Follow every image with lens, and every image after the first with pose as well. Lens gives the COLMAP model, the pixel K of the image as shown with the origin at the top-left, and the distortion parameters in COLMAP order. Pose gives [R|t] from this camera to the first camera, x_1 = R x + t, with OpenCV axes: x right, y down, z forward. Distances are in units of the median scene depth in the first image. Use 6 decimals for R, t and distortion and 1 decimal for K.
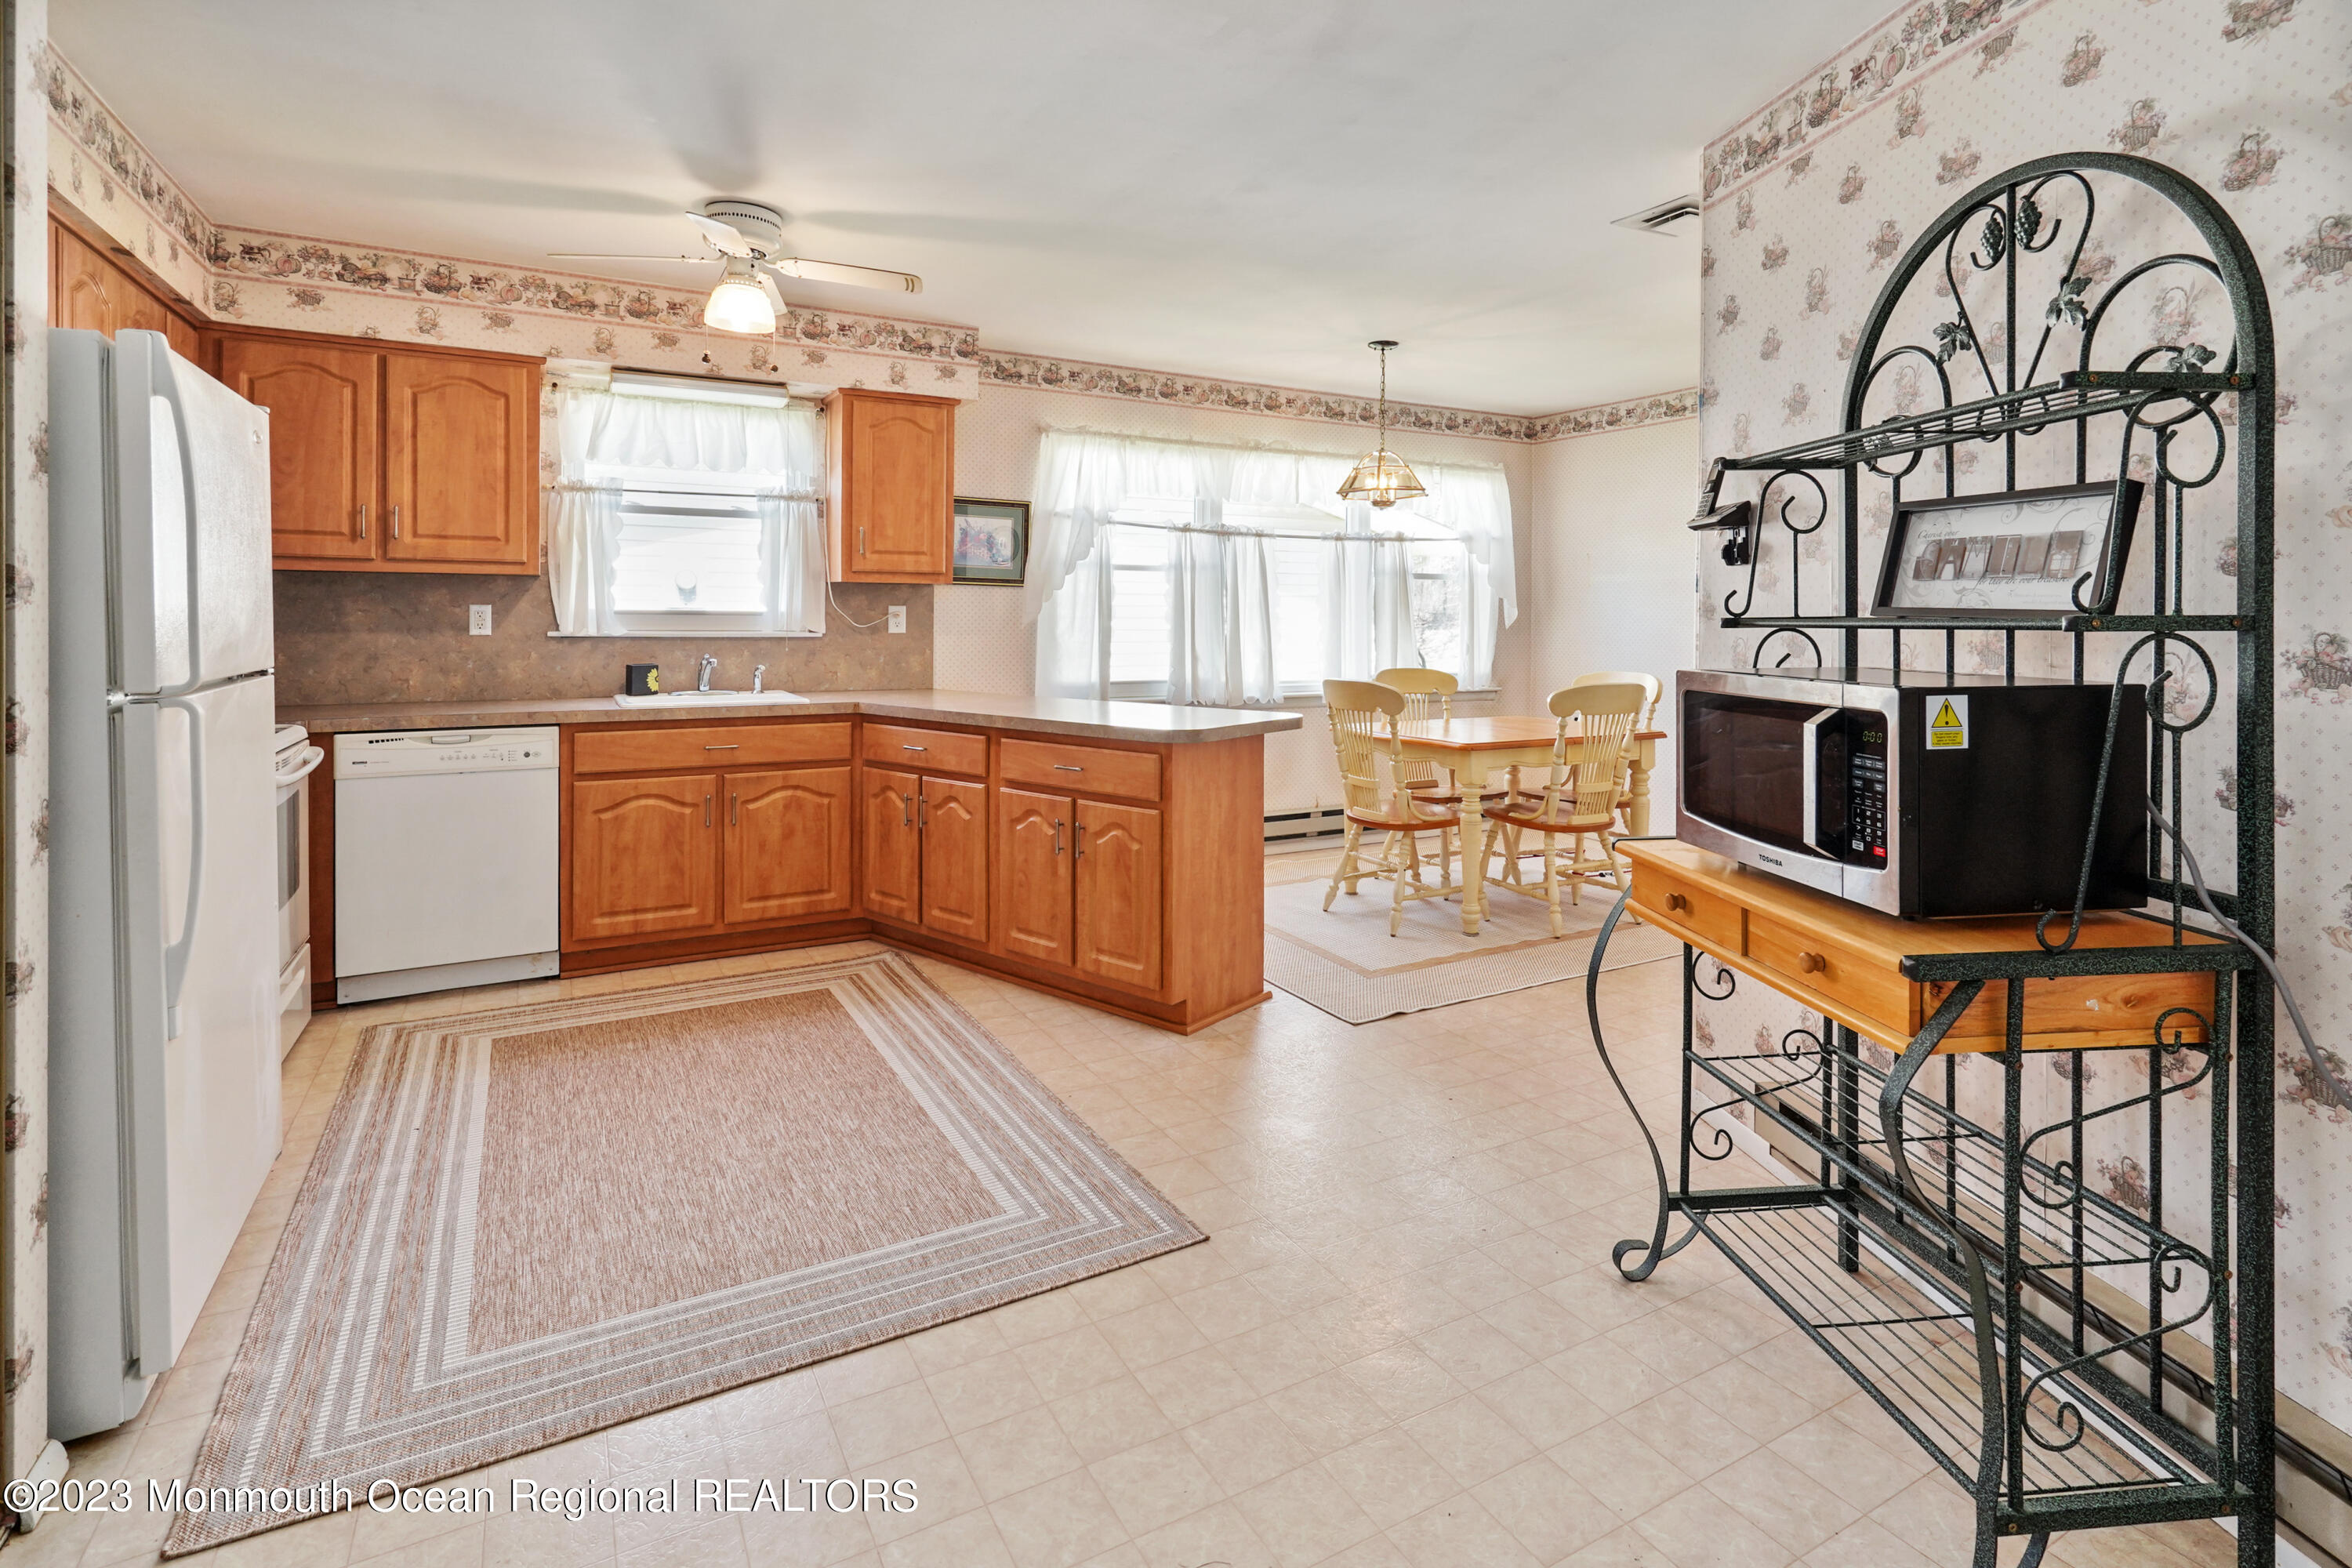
lens RADIAL K [[1156.4, 0, 1176.0], [0, 1156.4, 626.7], [0, 0, 1]] dist [-0.004955, 0.002718]
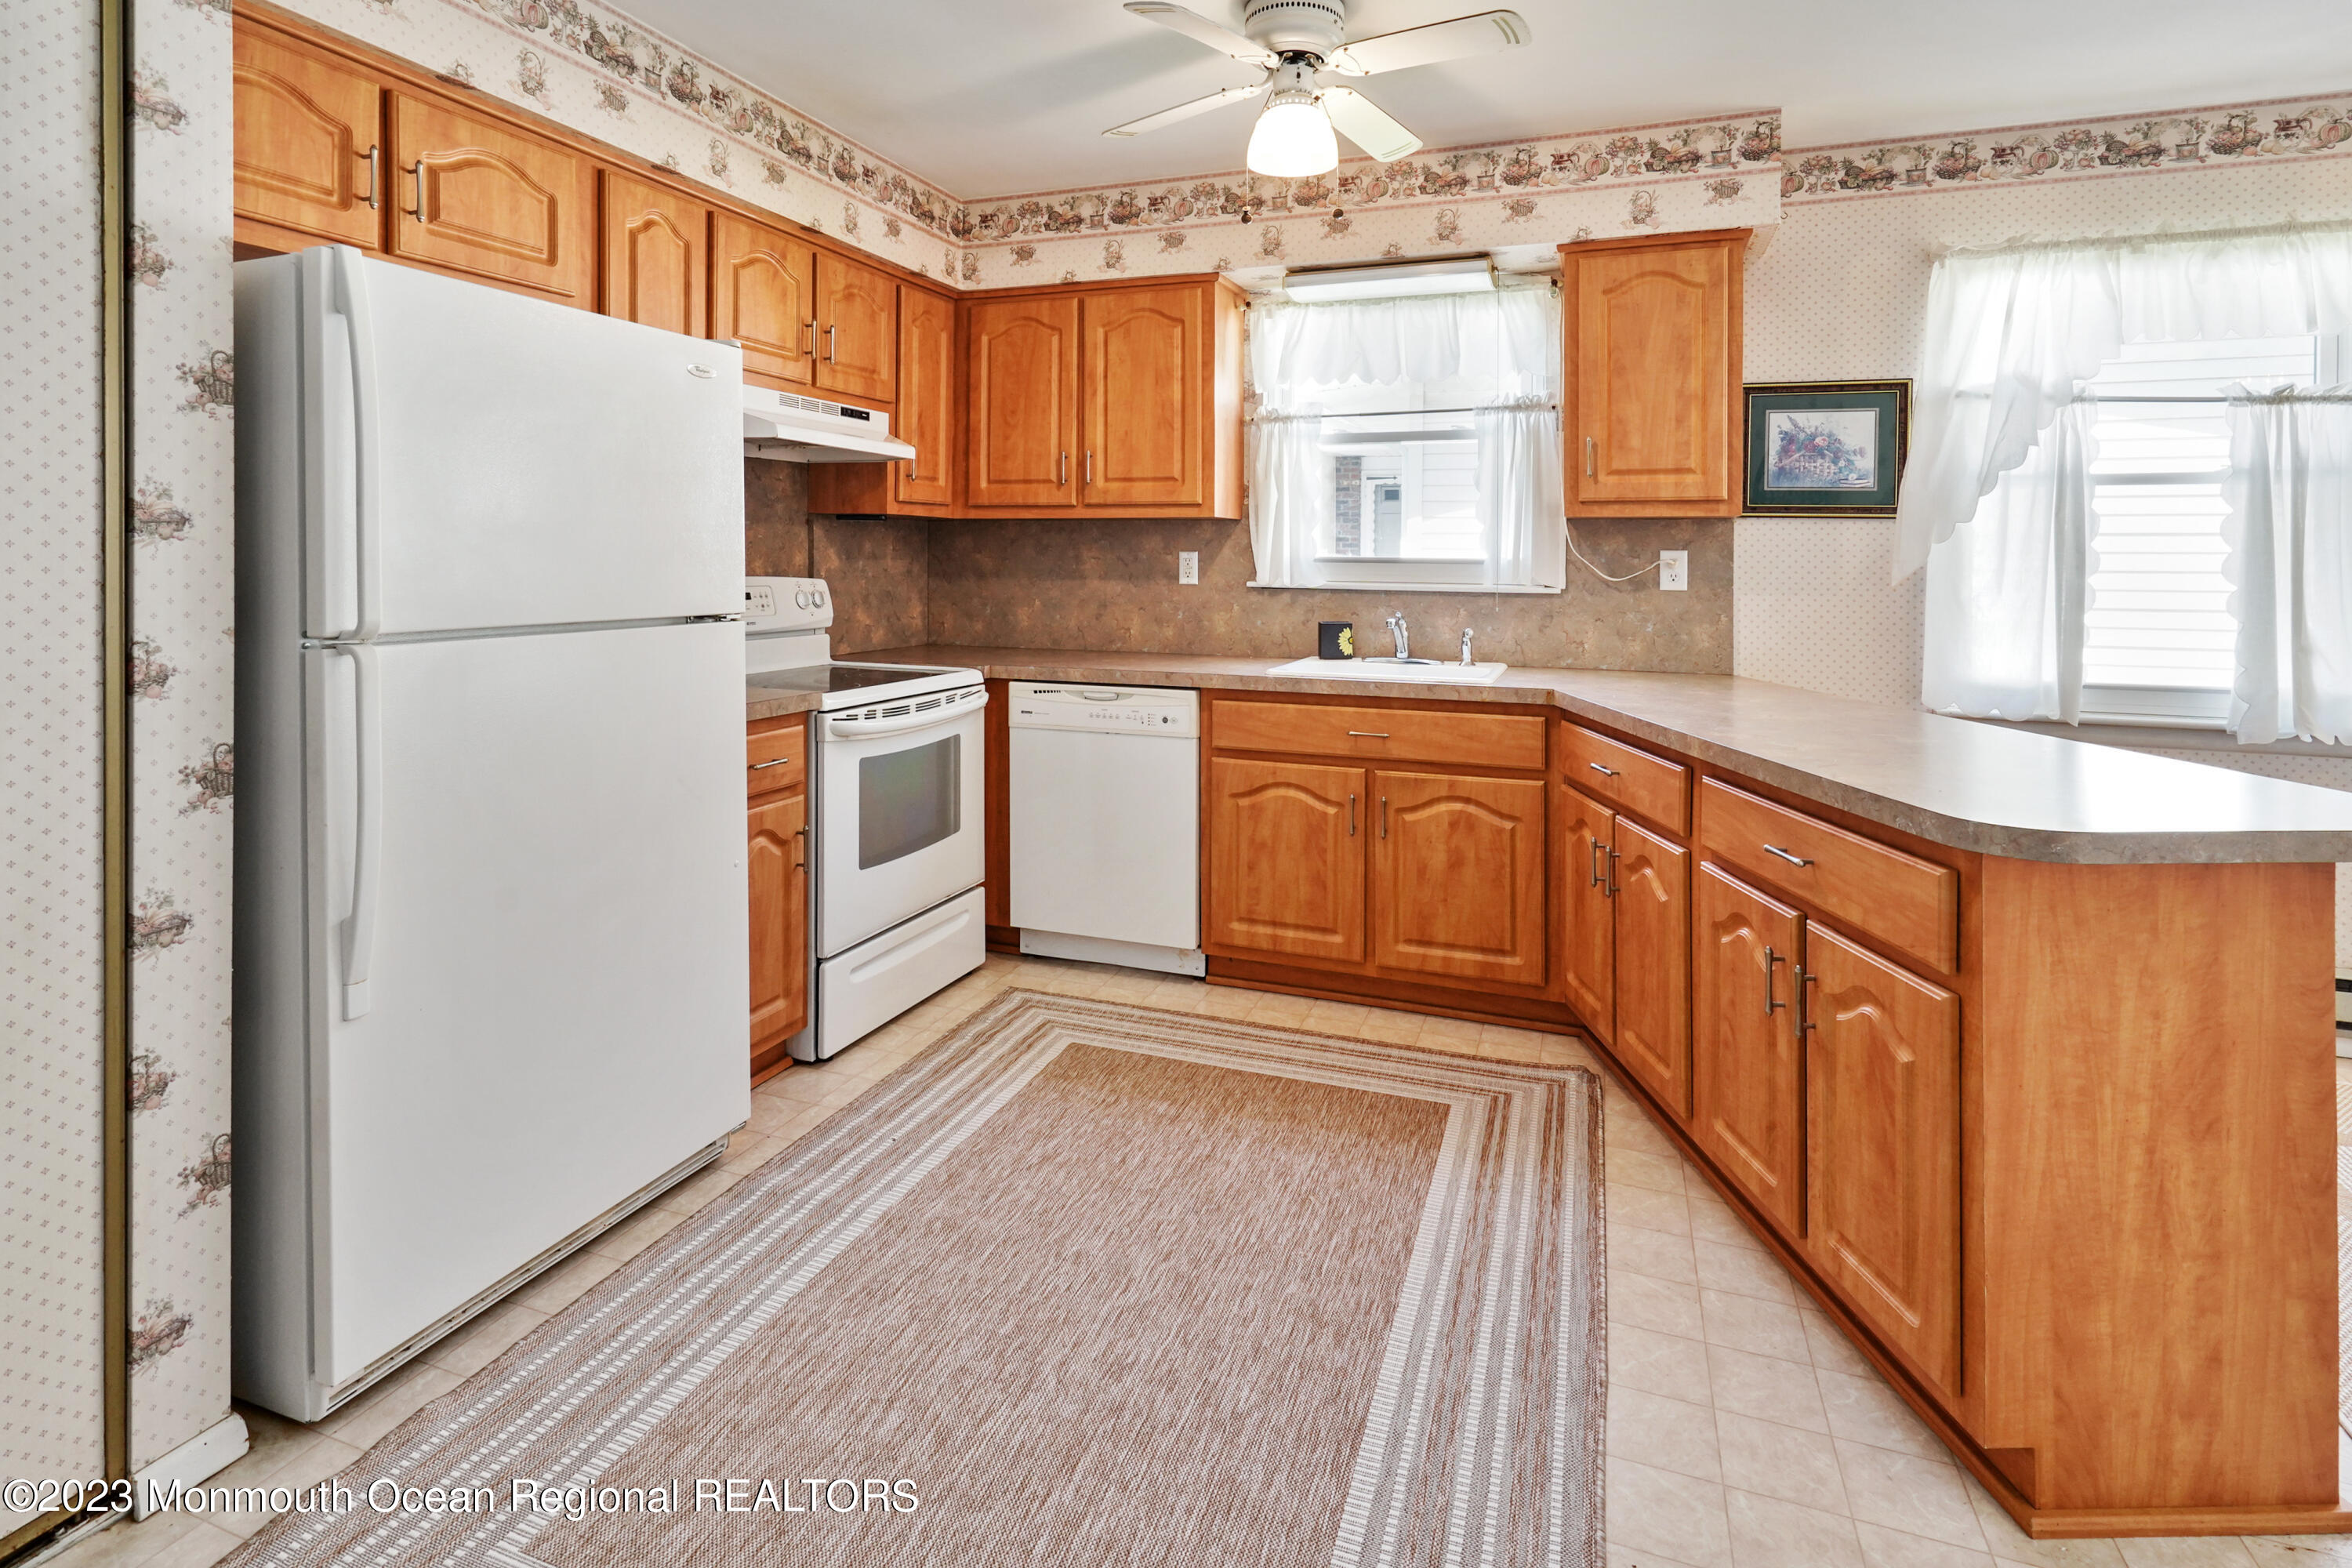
lens RADIAL K [[1156.4, 0, 1191.8], [0, 1156.4, 560.6], [0, 0, 1]] dist [-0.004955, 0.002718]
pose [[0.648734, -0.001014, -0.761014, 0.118170], [-0.010879, 0.999885, -0.010607, -0.002153], [0.760937, 0.015160, 0.648649, 0.417207]]
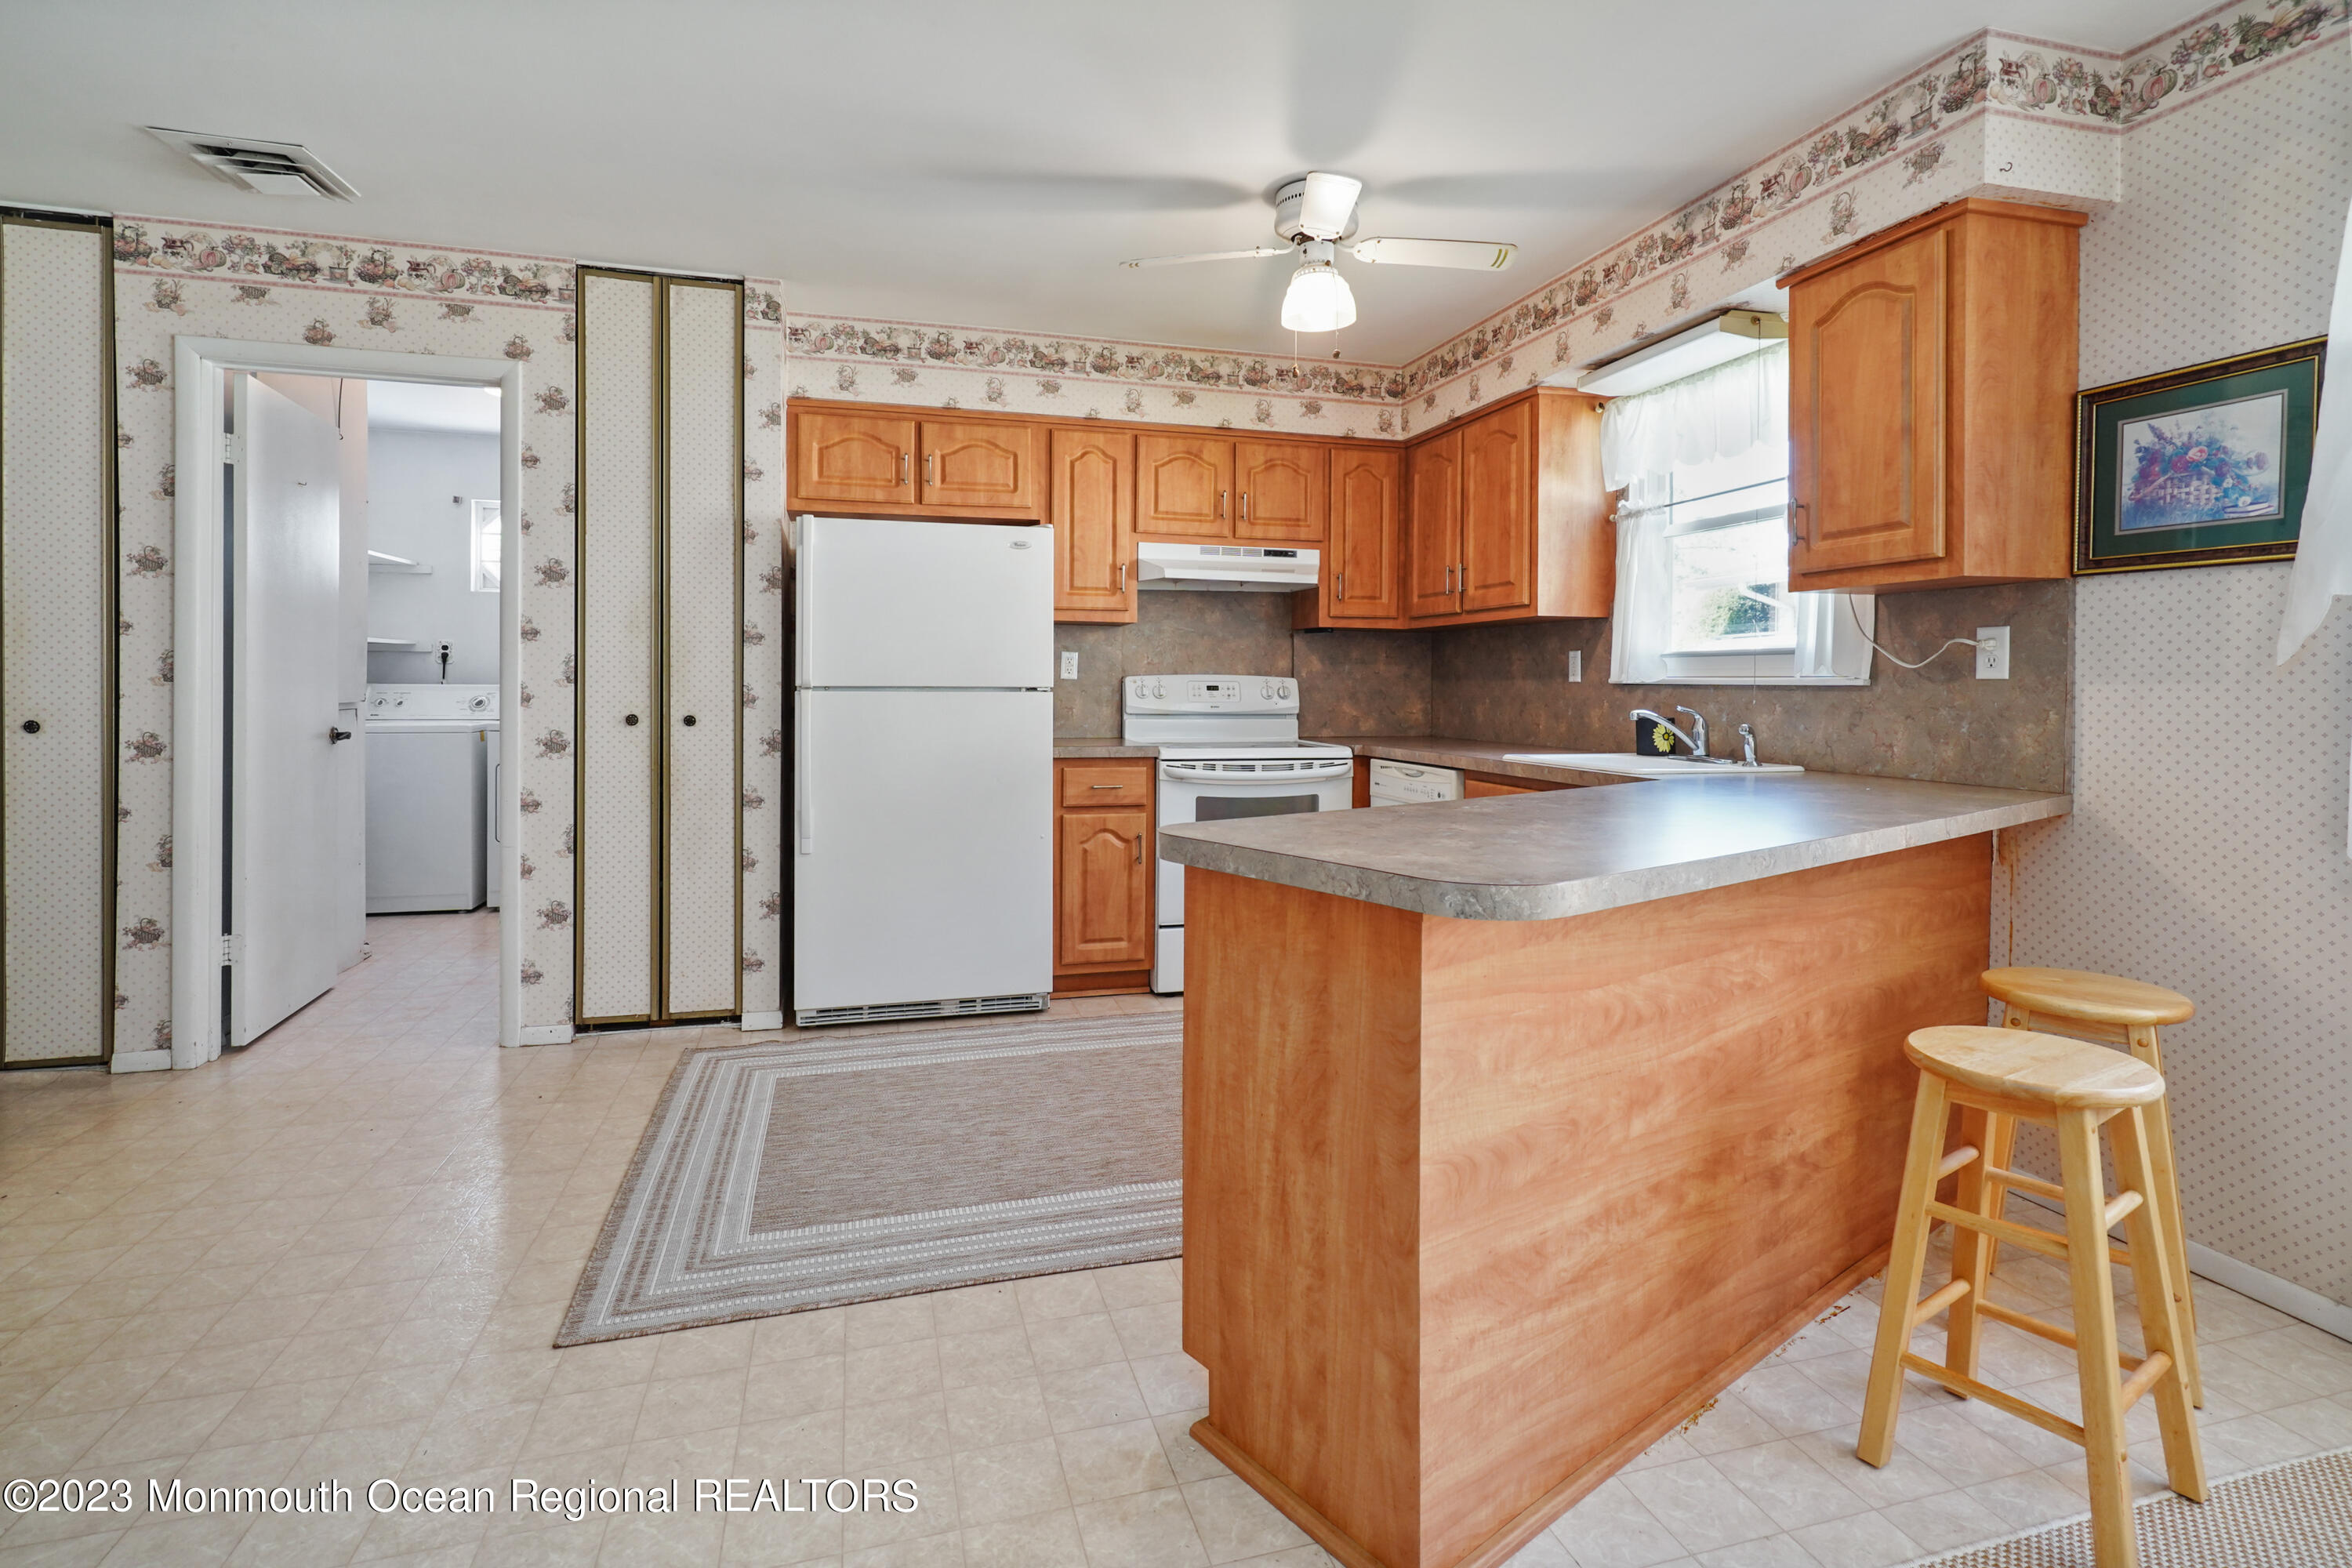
lens RADIAL K [[1156.4, 0, 1210.2], [0, 1156.4, 697.1], [0, 0, 1]] dist [-0.004955, 0.002718]
pose [[-0.230275, -0.000210, -0.973125, 0.441399], [-0.017512, 0.999839, 0.003928, 0.022681], [0.972968, 0.017946, -0.230242, 0.978822]]
